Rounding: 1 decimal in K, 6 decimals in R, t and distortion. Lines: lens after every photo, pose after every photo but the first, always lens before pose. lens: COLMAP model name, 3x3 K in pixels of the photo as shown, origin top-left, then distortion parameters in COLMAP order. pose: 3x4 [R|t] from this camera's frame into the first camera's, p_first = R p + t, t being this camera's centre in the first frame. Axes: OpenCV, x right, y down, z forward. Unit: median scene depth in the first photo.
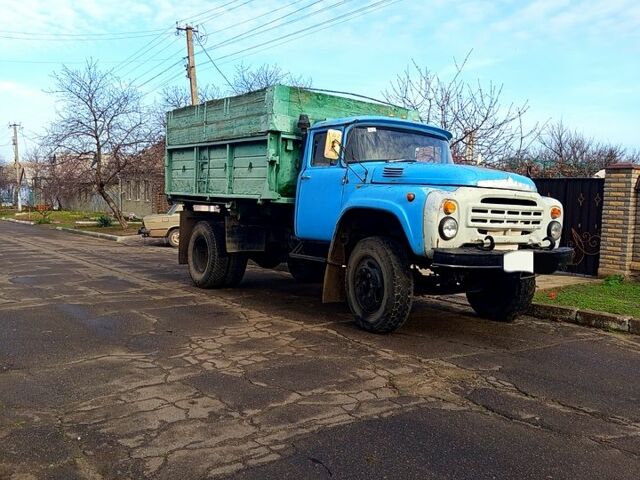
lens RADIAL K [[583.3, 0, 321.4], [0, 583.3, 226.0], [0, 0, 1]] dist [0.111570, -0.207318]
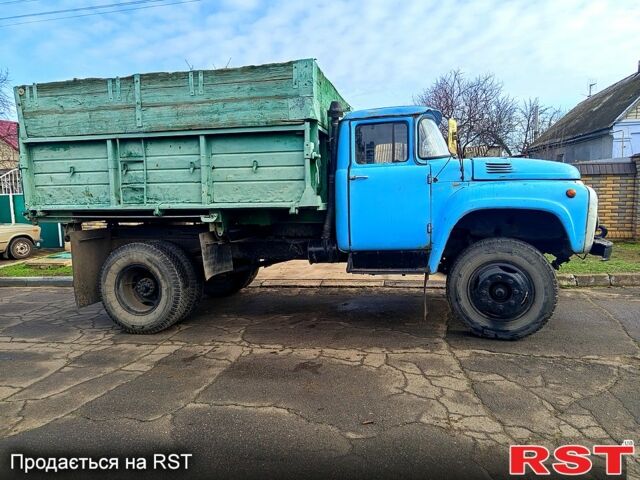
lens RADIAL K [[444.2, 0, 320.4], [0, 444.2, 236.0], [0, 0, 1]] dist [0.049603, -0.068363]
pose [[0.753011, -0.120832, 0.646818, -0.557371], [0.081645, 0.992556, 0.090370, -0.069928], [-0.652923, -0.015240, 0.757271, 0.625328]]
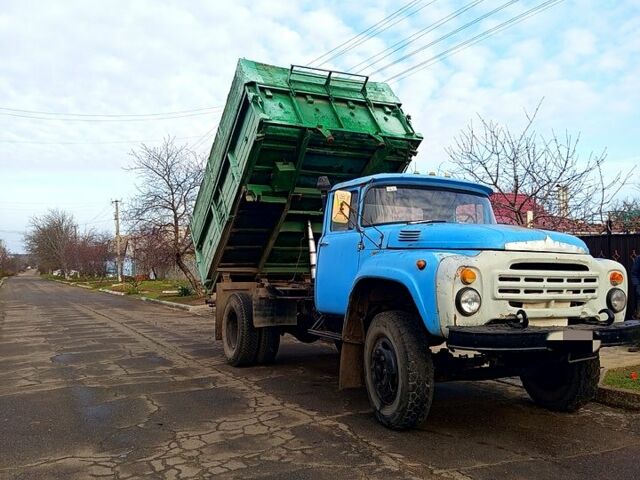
lens RADIAL K [[583.3, 0, 321.4], [0, 583.3, 226.0], [0, 0, 1]] dist [0.111570, -0.207318]
pose [[0.986709, -0.040591, -0.157349, 0.127783], [0.023599, 0.993828, -0.108391, -0.014877], [0.160777, 0.103237, 0.981577, 0.124231]]
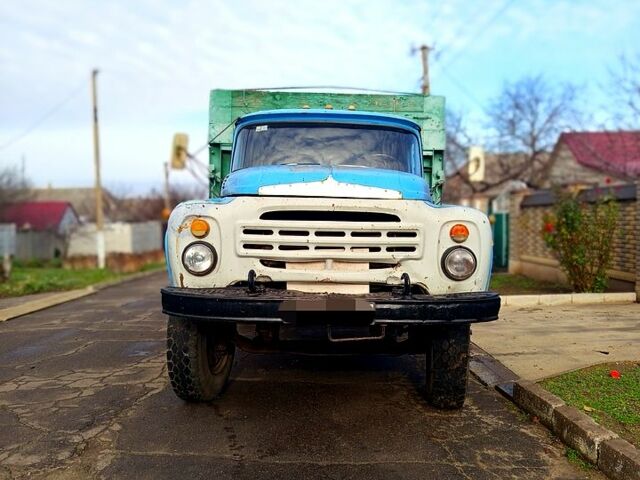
lens RADIAL K [[583.3, 0, 321.4], [0, 583.3, 226.0], [0, 0, 1]] dist [0.111570, -0.207318]
pose [[0.822336, -0.027393, -0.568343, 0.626478], [0.001710, 0.998955, -0.045674, -0.002088], [0.569000, 0.036587, 0.821523, 0.451549]]
